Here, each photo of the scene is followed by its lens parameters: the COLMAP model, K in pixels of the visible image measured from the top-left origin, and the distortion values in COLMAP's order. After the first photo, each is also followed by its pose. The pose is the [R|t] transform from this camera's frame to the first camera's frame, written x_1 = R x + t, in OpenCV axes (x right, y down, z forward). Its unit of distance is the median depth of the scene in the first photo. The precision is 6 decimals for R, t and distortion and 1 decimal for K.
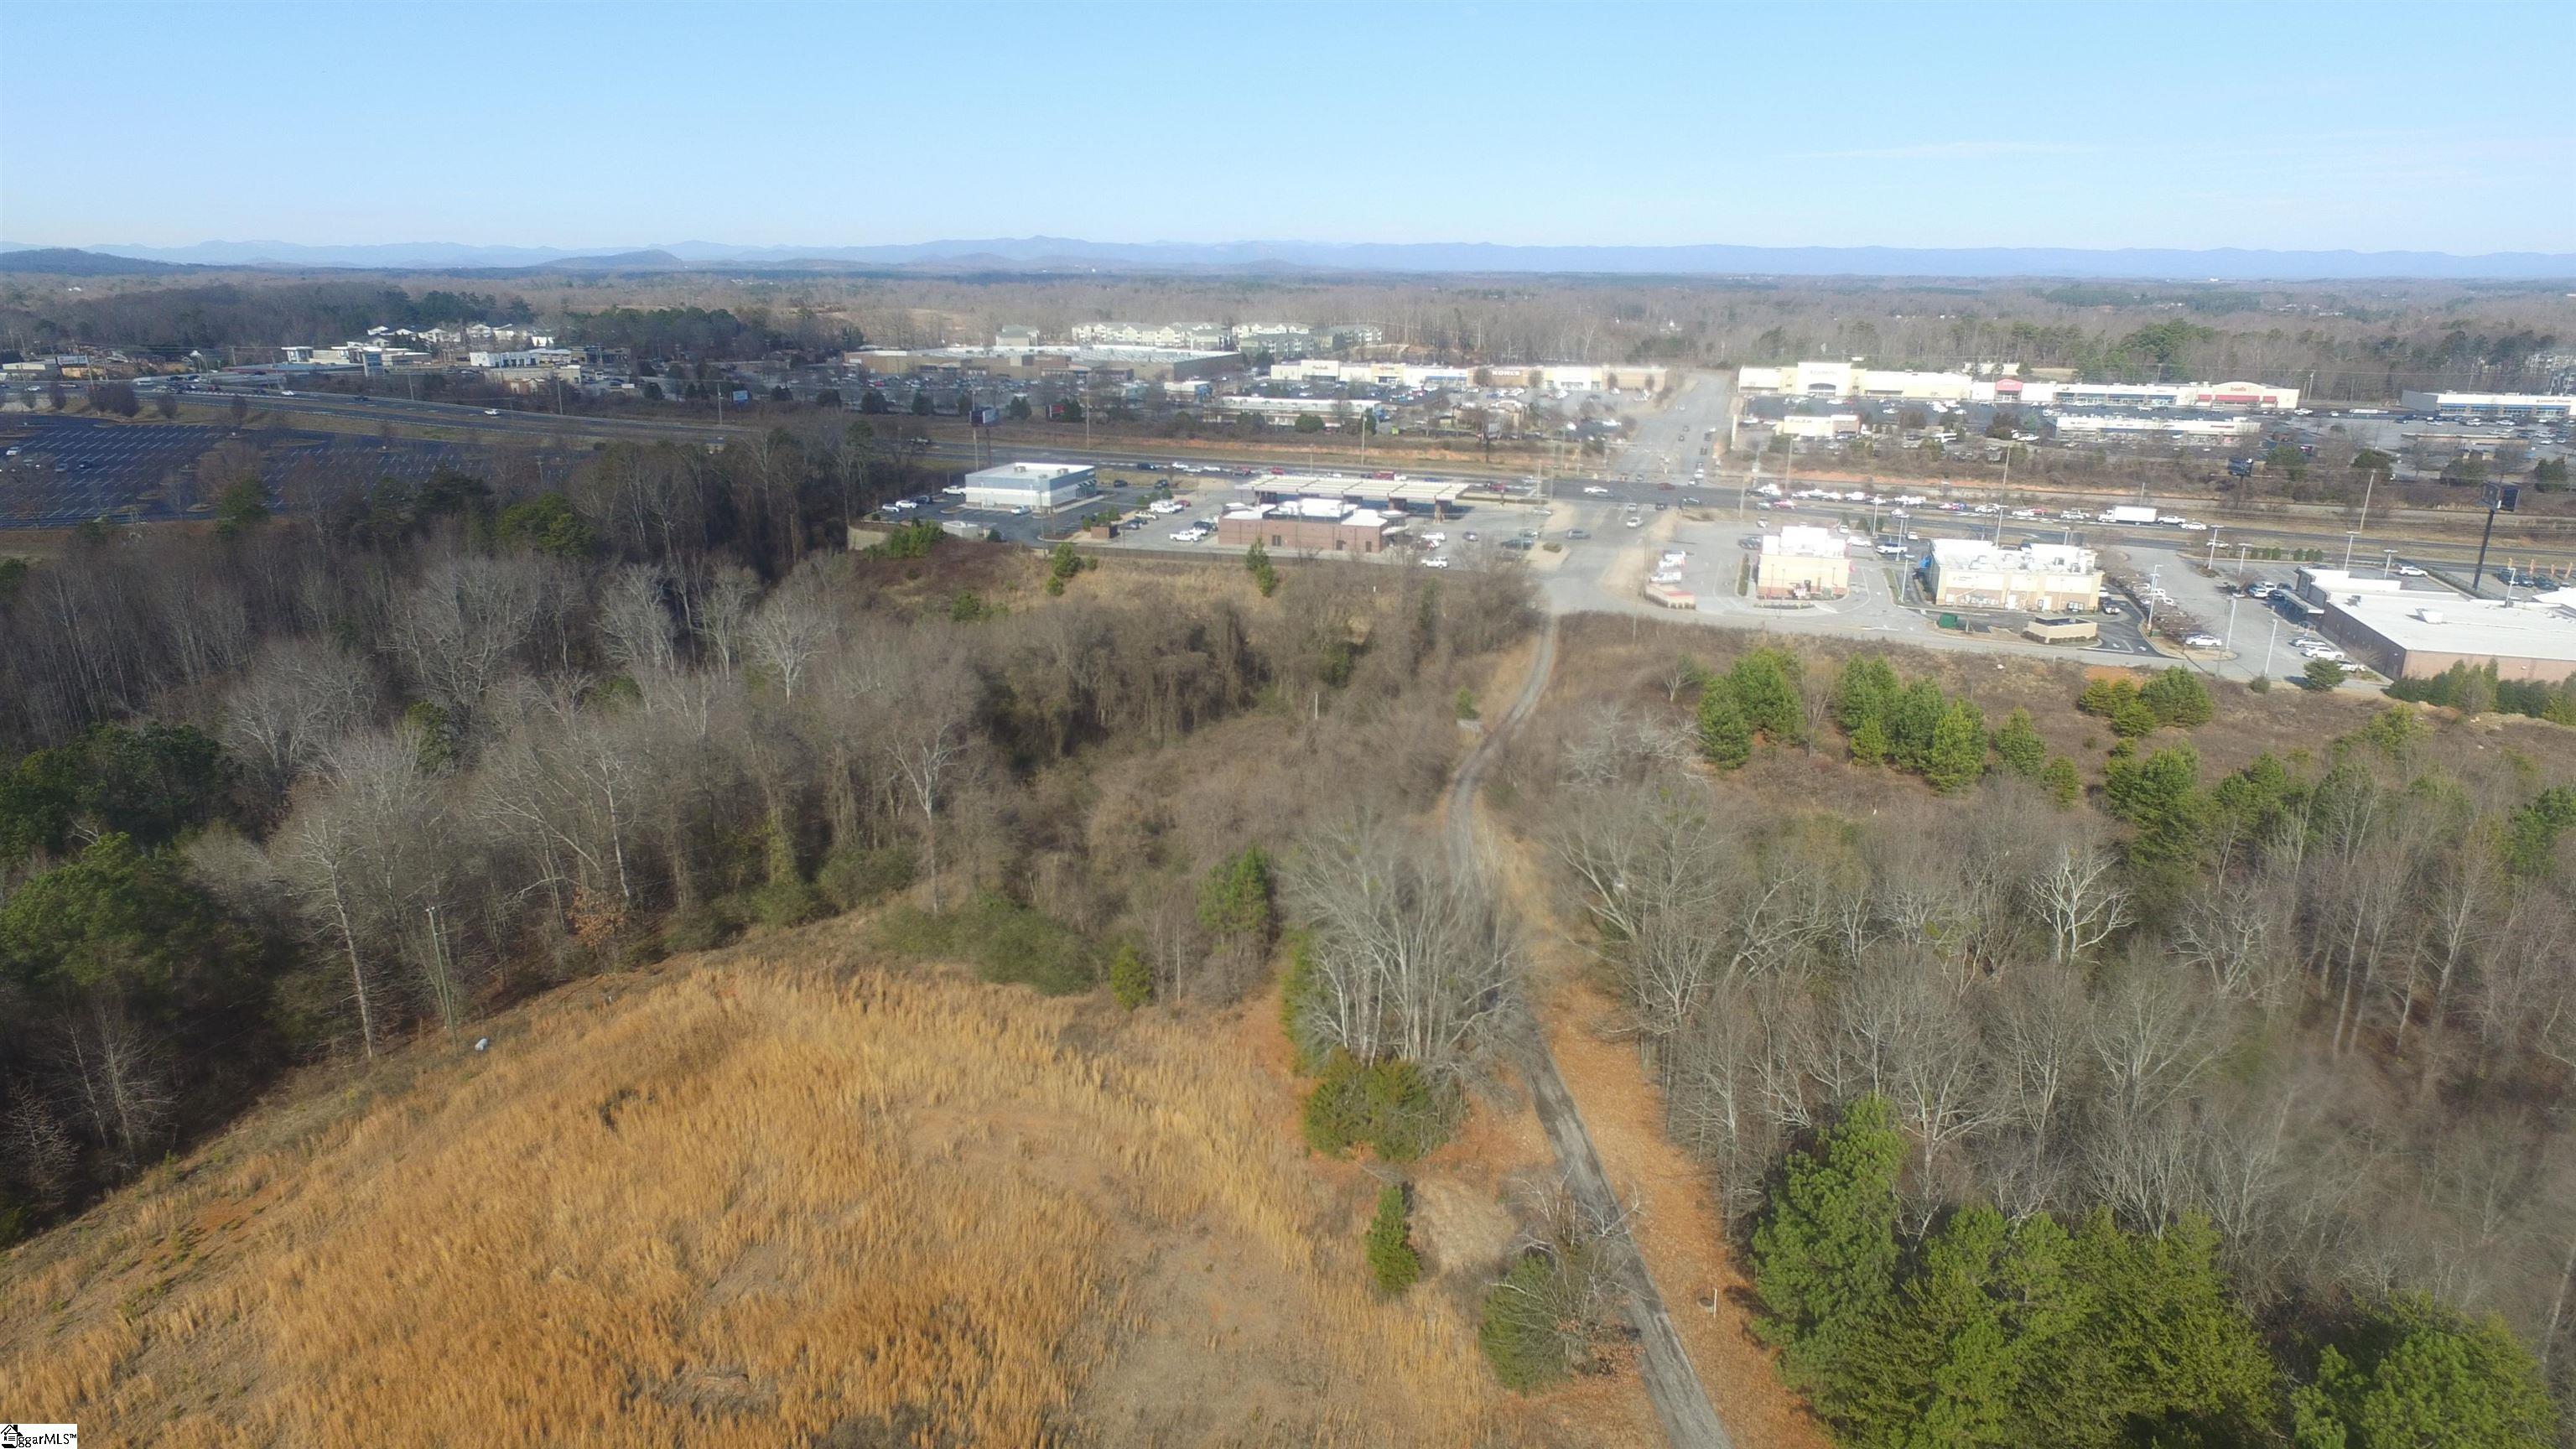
lens RADIAL K [[1485.2, 0, 1288.0], [0, 1485.2, 724.5], [0, 0, 1]] dist [-0.014454, 0.012706]
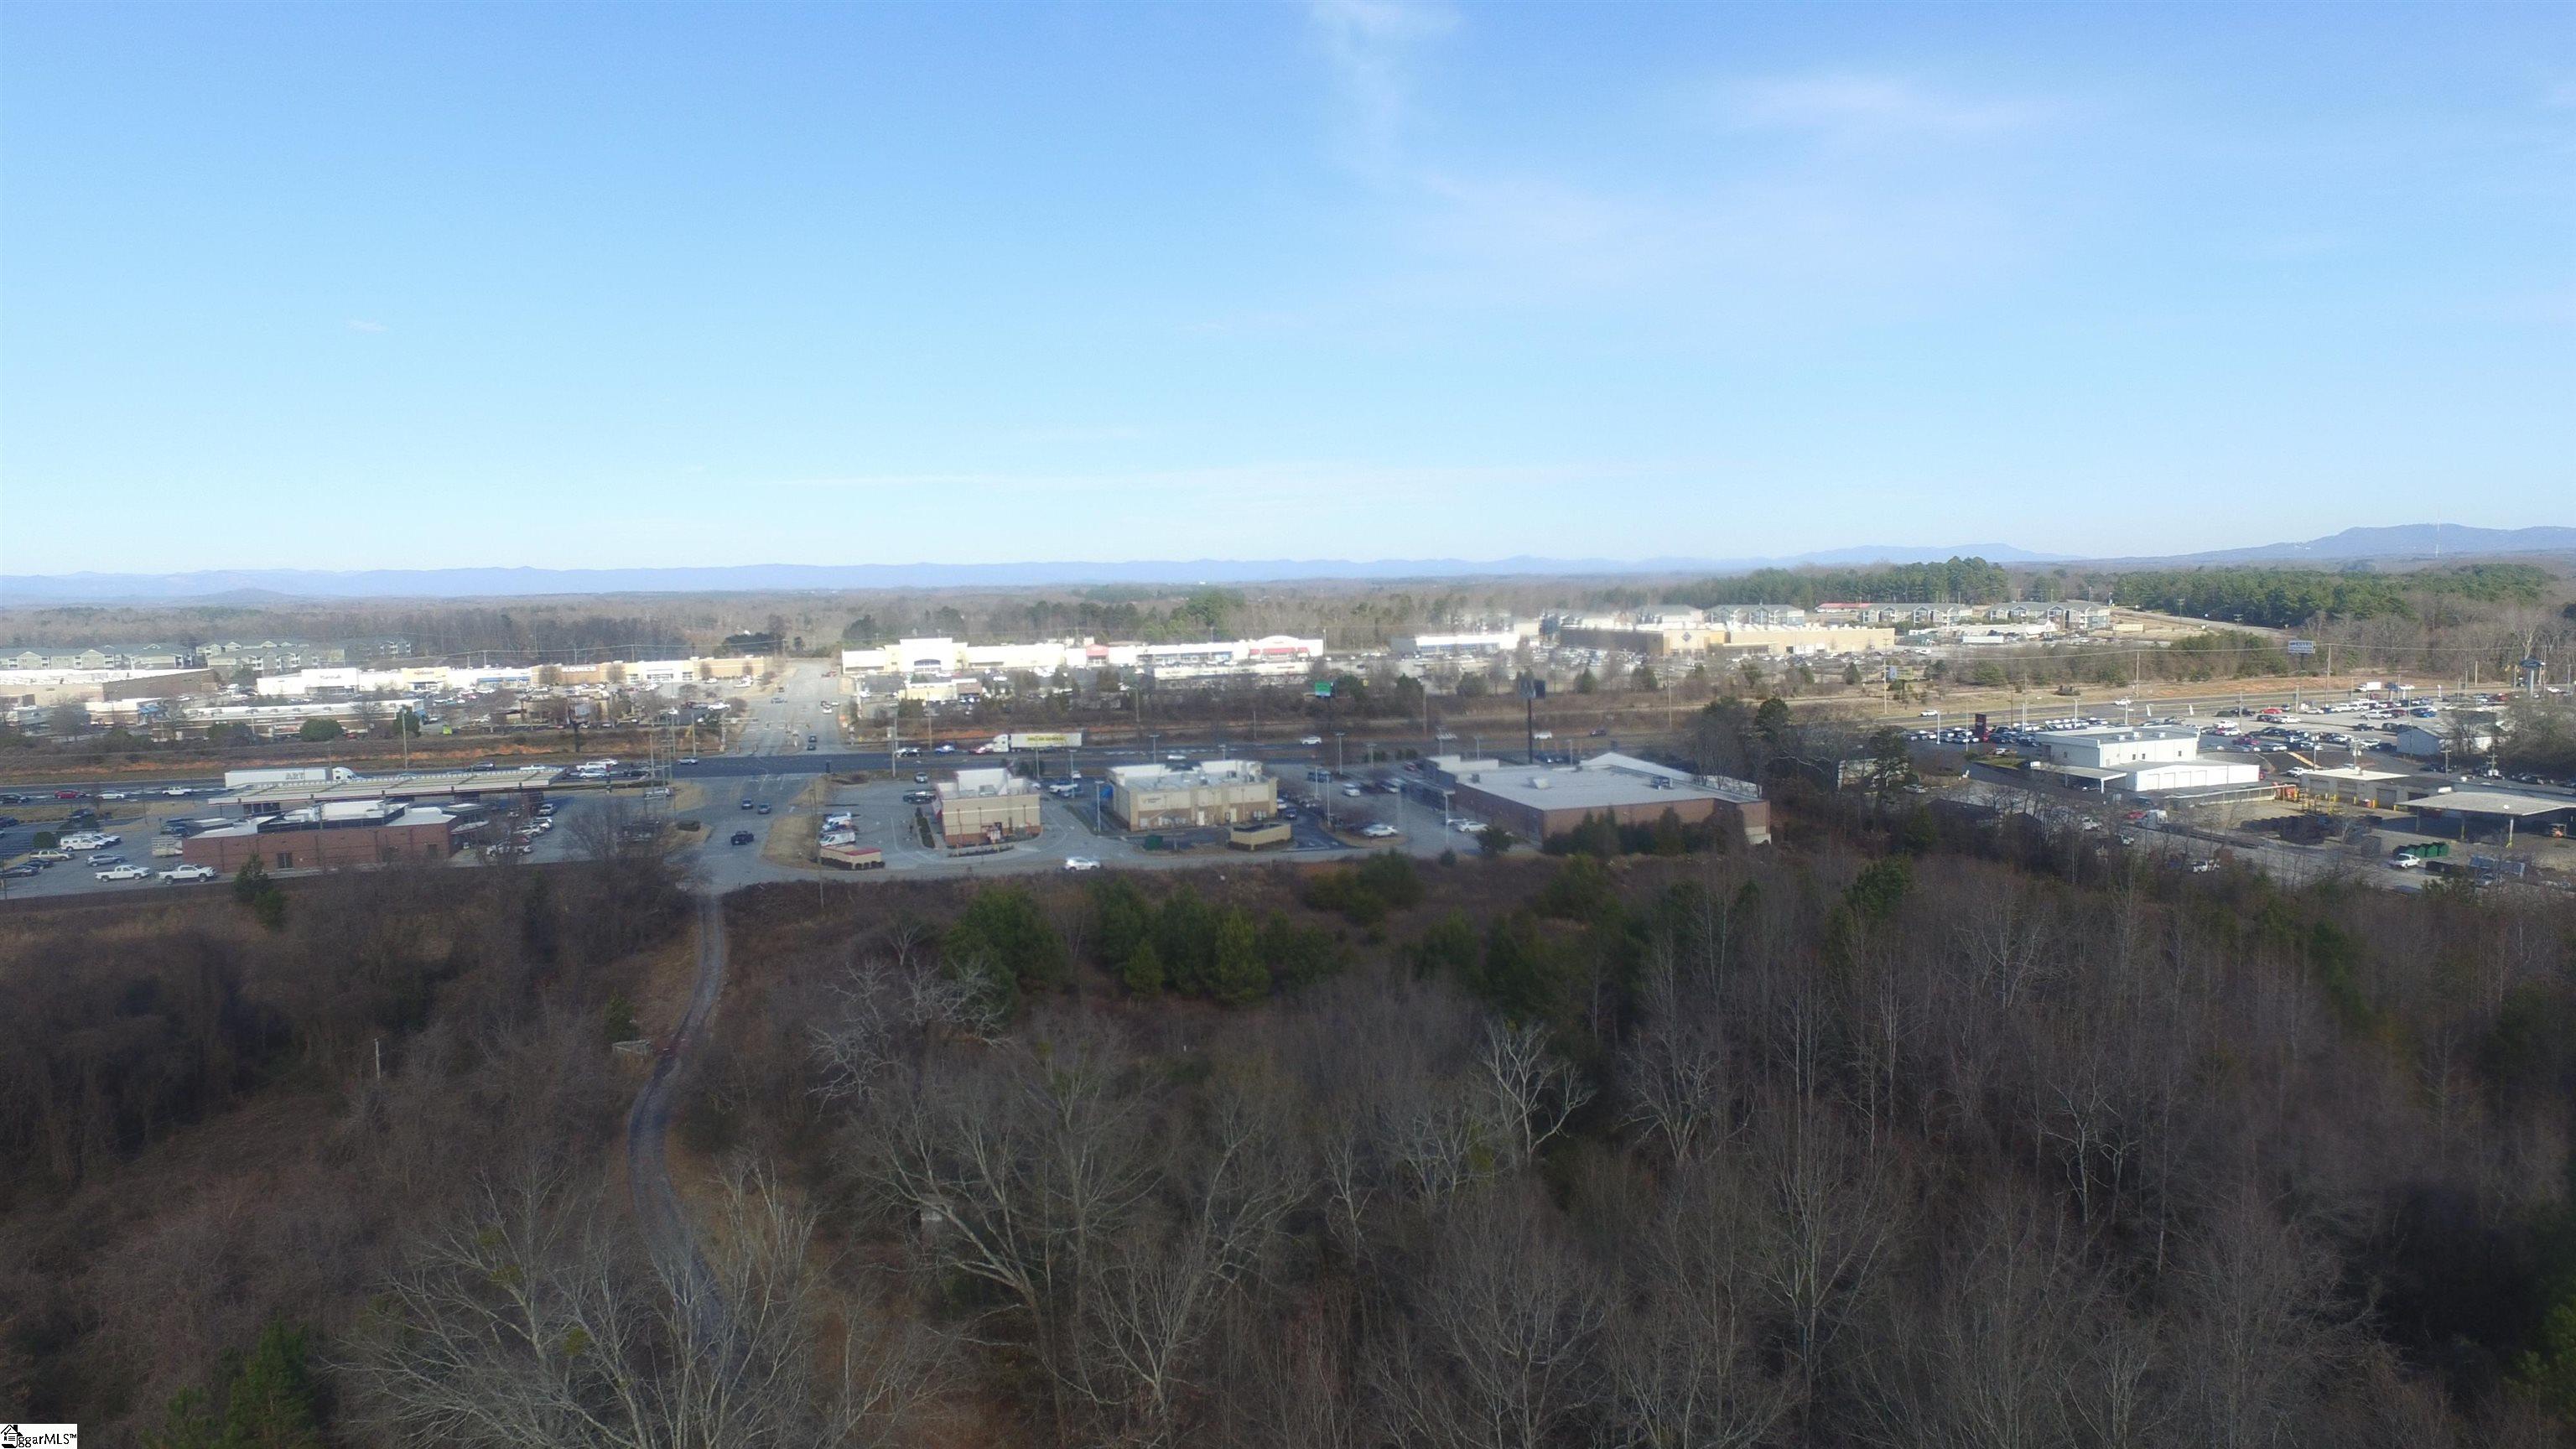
lens RADIAL K [[1485.2, 0, 1288.0], [0, 1485.2, 724.5], [0, 0, 1]] dist [-0.014454, 0.012706]
pose [[0.825538, -0.076427, 0.559148, -0.002041], [0.188505, 0.971225, -0.145562, 0.009245], [-0.531934, 0.225569, 0.816189, 0.159729]]
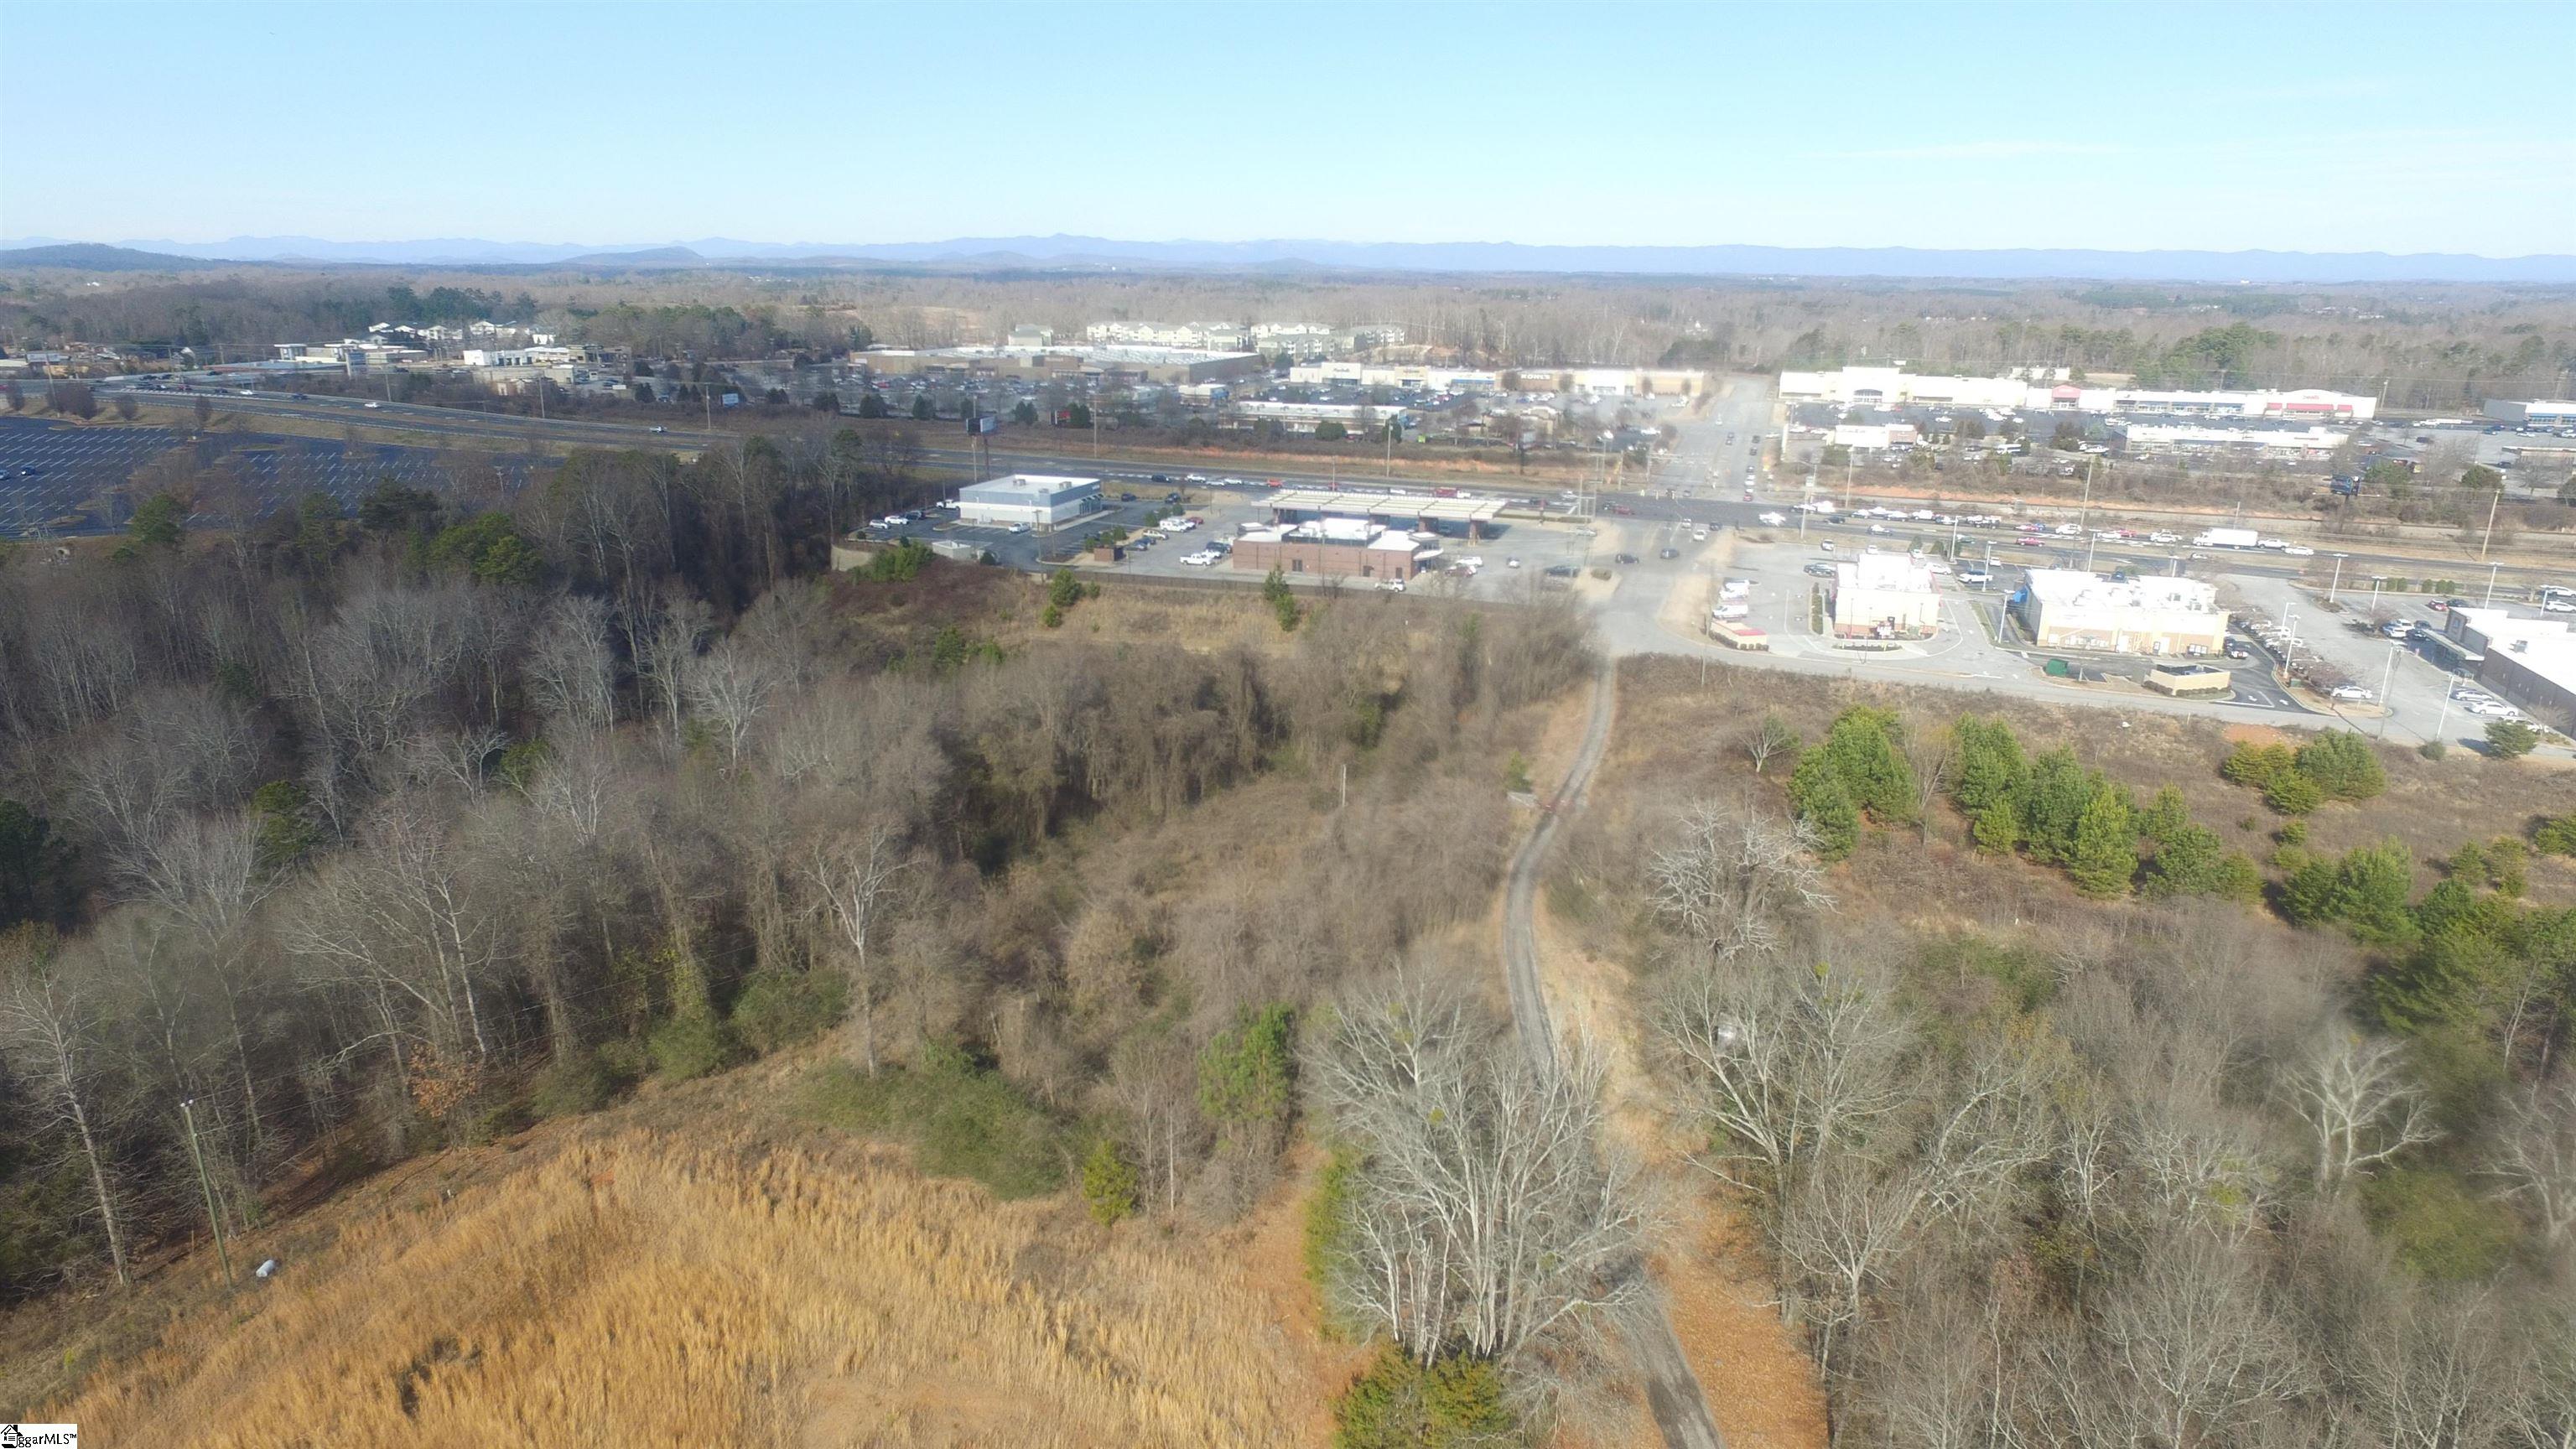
lens RADIAL K [[1485.2, 0, 1288.0], [0, 1485.2, 724.5], [0, 0, 1]] dist [-0.014454, 0.012706]
pose [[0.999920, 0.006414, -0.010904, -0.002893], [-0.006406, 0.999979, 0.000800, -0.030741], [0.010909, -0.000730, 0.999940, 0.102486]]
